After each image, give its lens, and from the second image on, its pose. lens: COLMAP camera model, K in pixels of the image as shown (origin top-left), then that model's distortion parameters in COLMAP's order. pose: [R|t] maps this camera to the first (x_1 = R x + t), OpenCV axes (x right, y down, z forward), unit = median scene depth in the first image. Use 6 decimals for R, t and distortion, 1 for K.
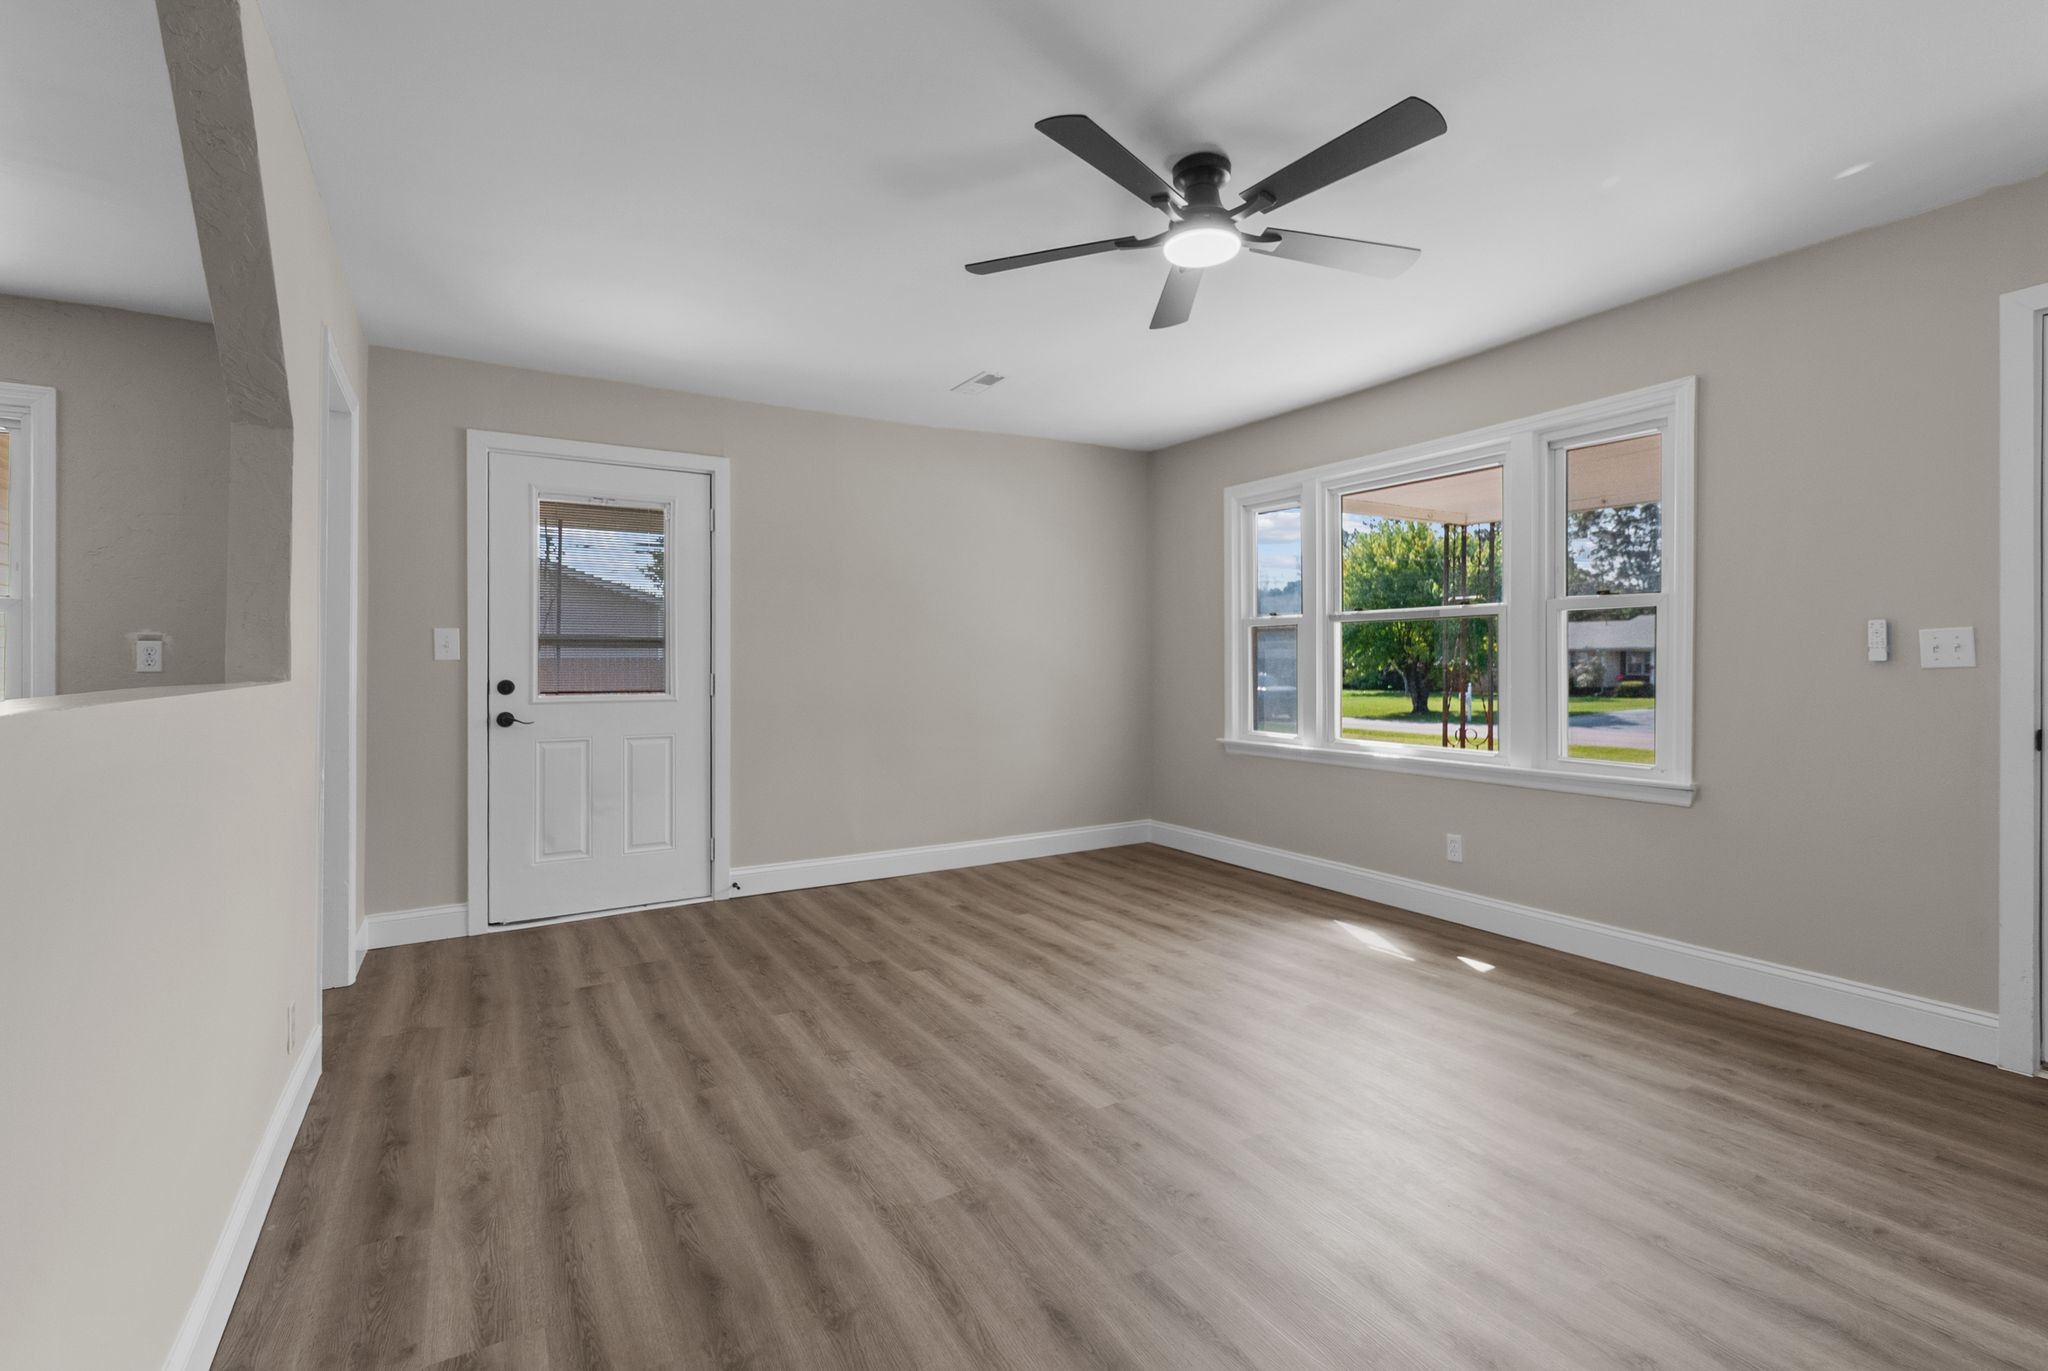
lens RADIAL K [[926.9, 0, 1048.0], [0, 926.9, 648.2], [0, 0, 1]] dist [-0.003126, 0.000012]
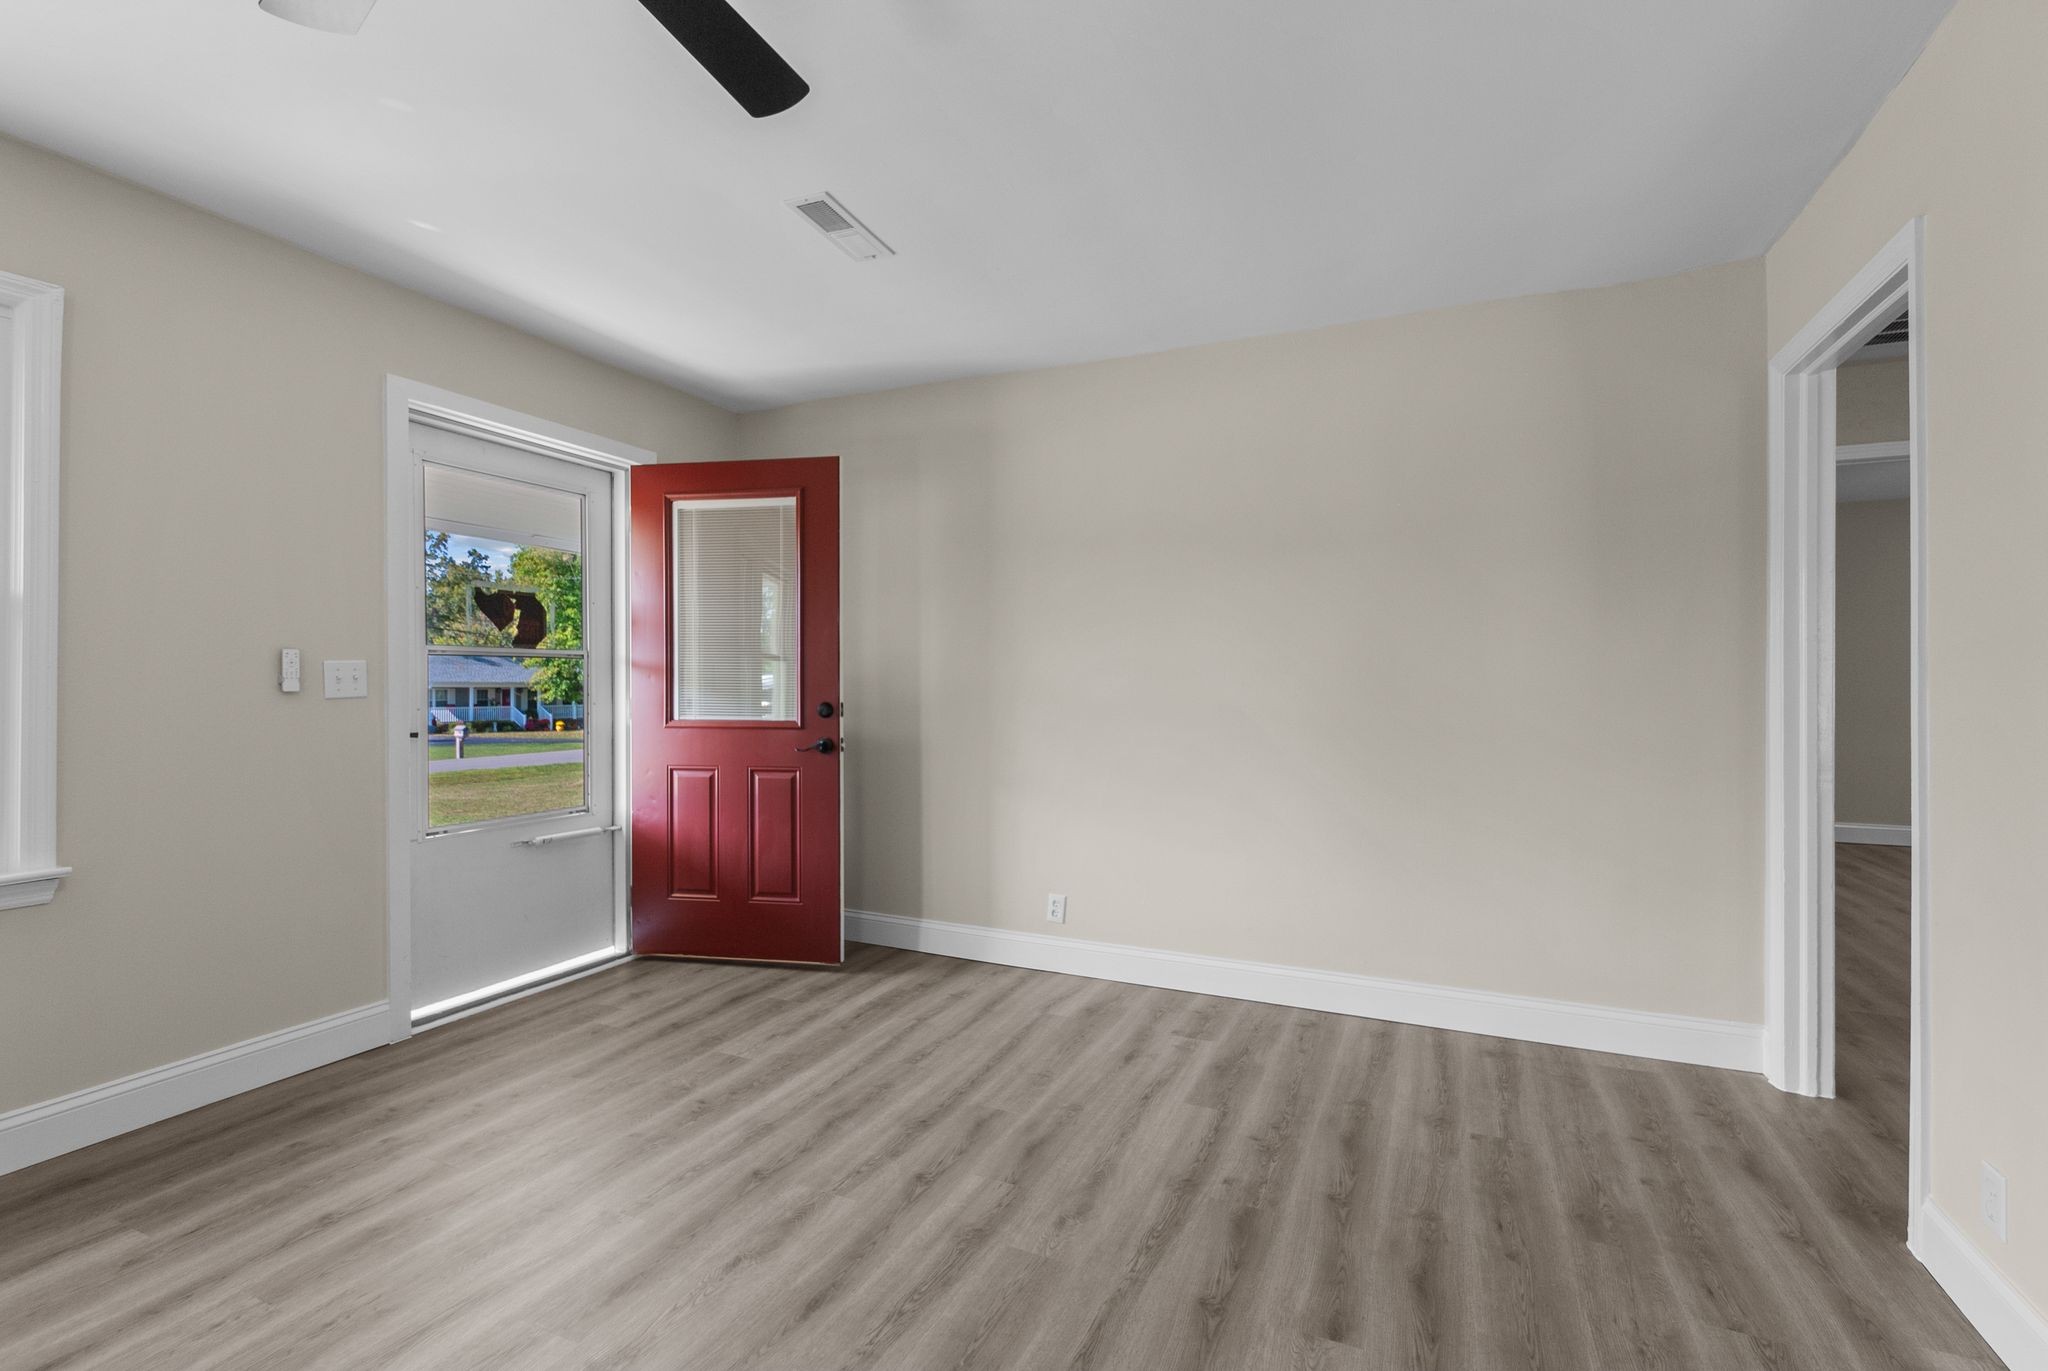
lens RADIAL K [[909.9, 0, 1014.4], [0, 909.9, 679.8], [0, 0, 1]] dist [0.000075, -0.000333]
pose [[-0.539489, 0.011128, 0.841919, -0.335580], [0.001263, 0.999922, -0.012407, 0.014712], [-0.841992, -0.005630, -0.539461, 0.908350]]
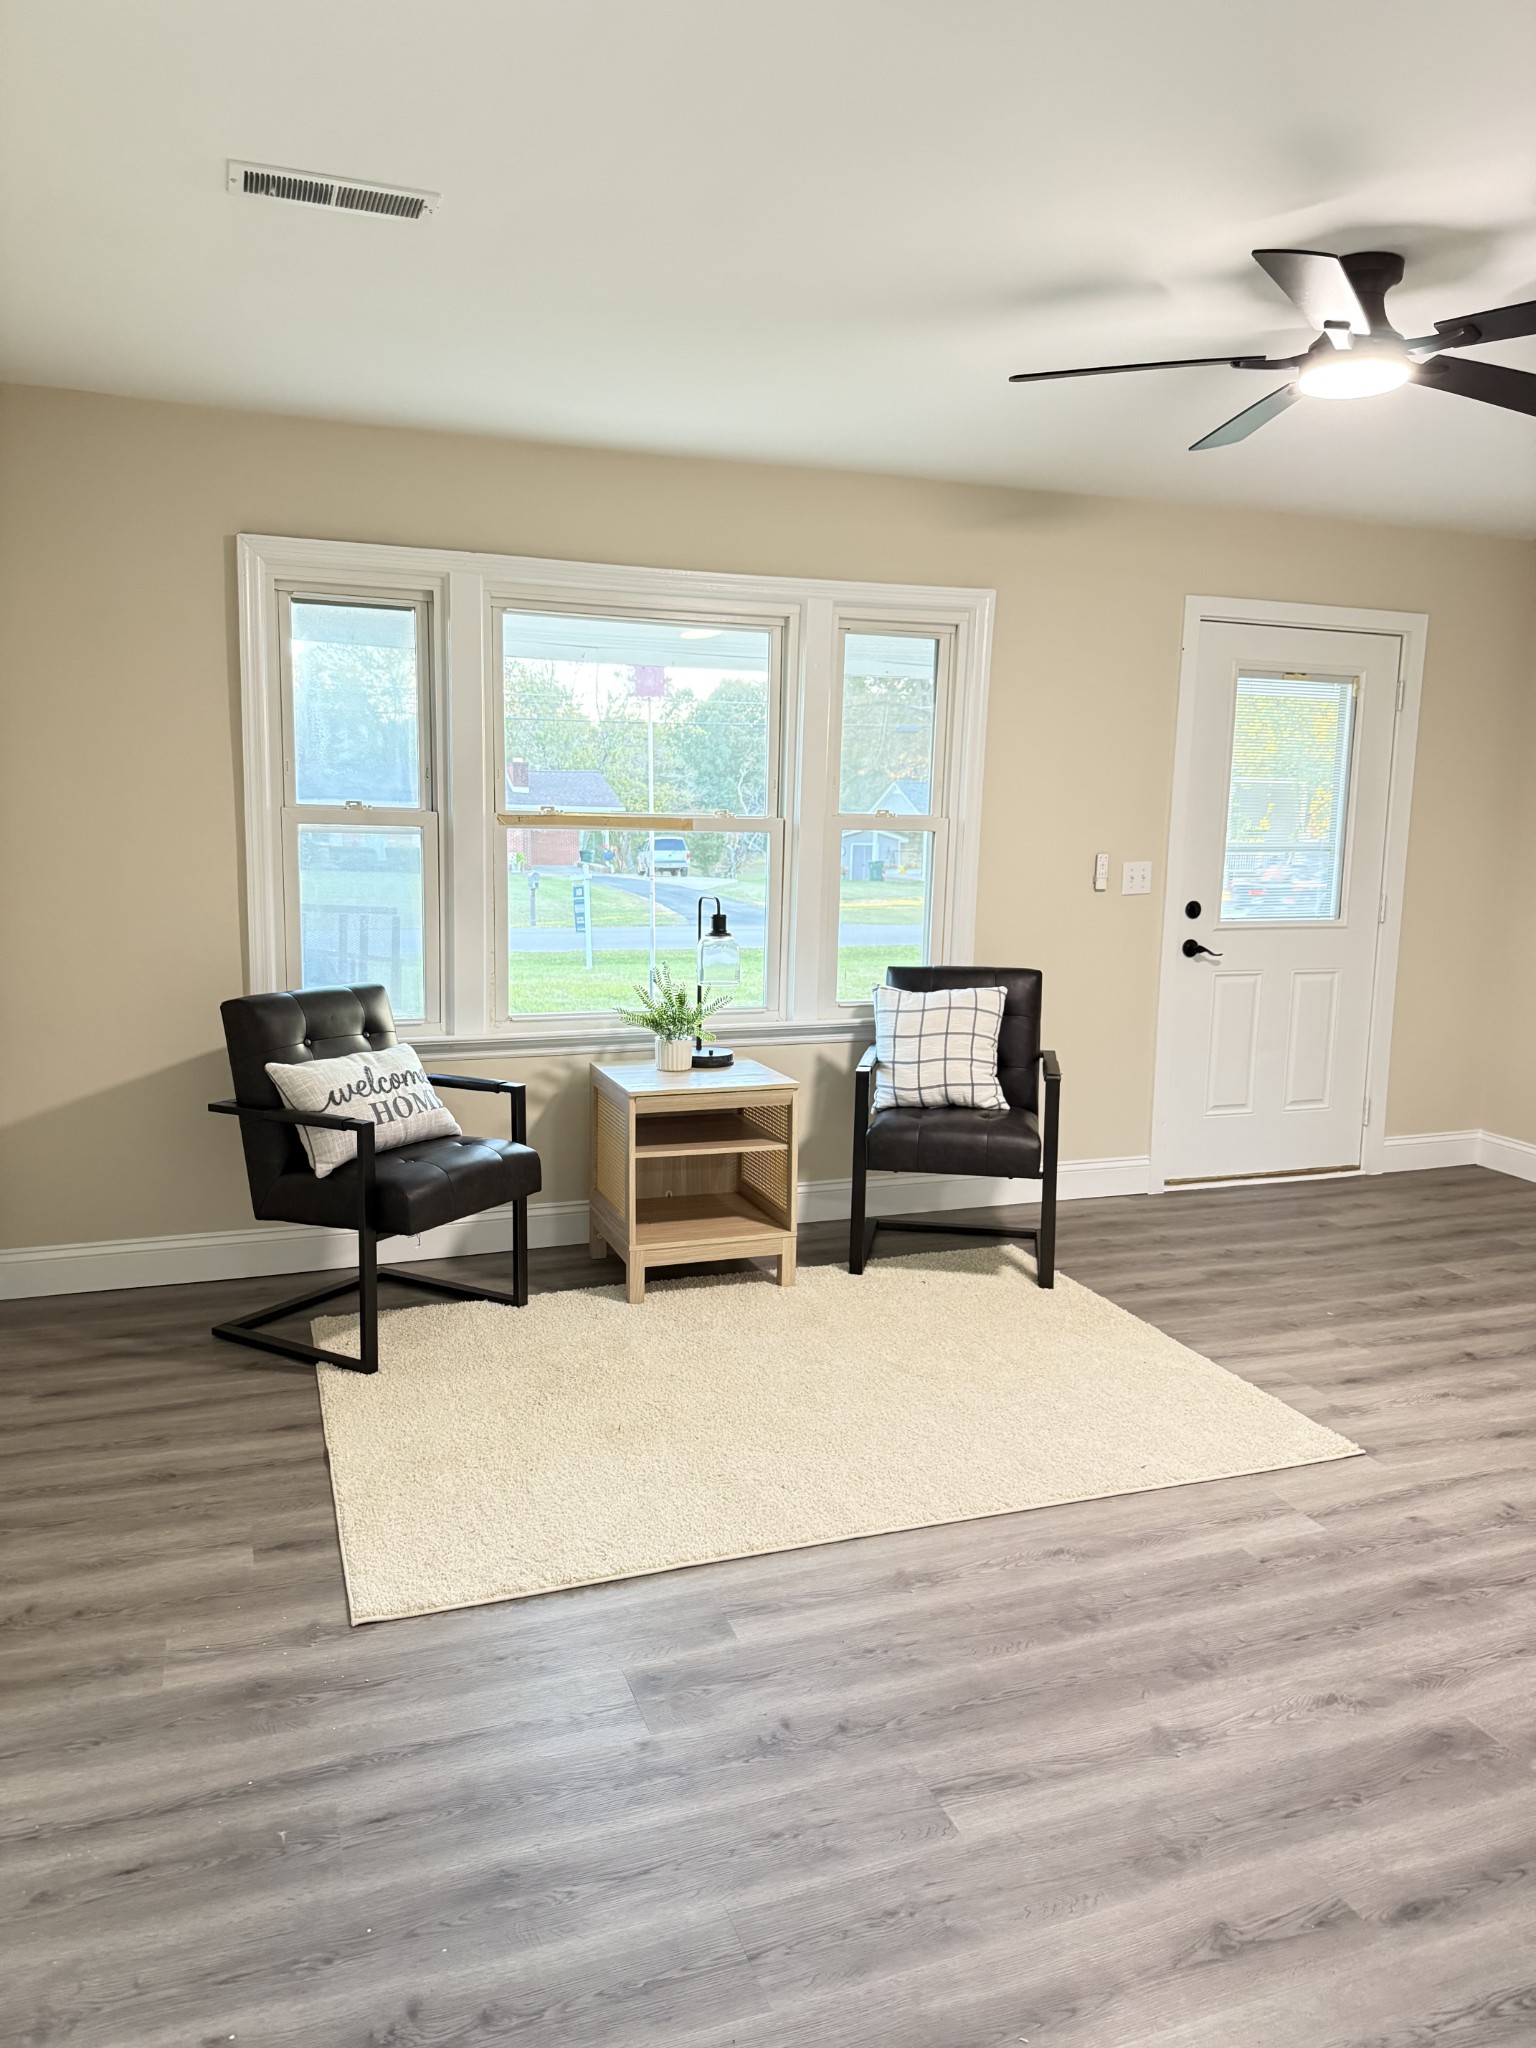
lens RADIAL K [[1432.1, 0, 760.1], [0, 1432.1, 1026.1], [0, 0, 1]] dist [0.002714, -0.002686]
pose [[0.206427, -0.144862, 0.967679, -1.007544], [-0.030015, 0.987577, 0.154243, -0.084731], [-0.978002, -0.060885, 0.199514, 1.089432]]
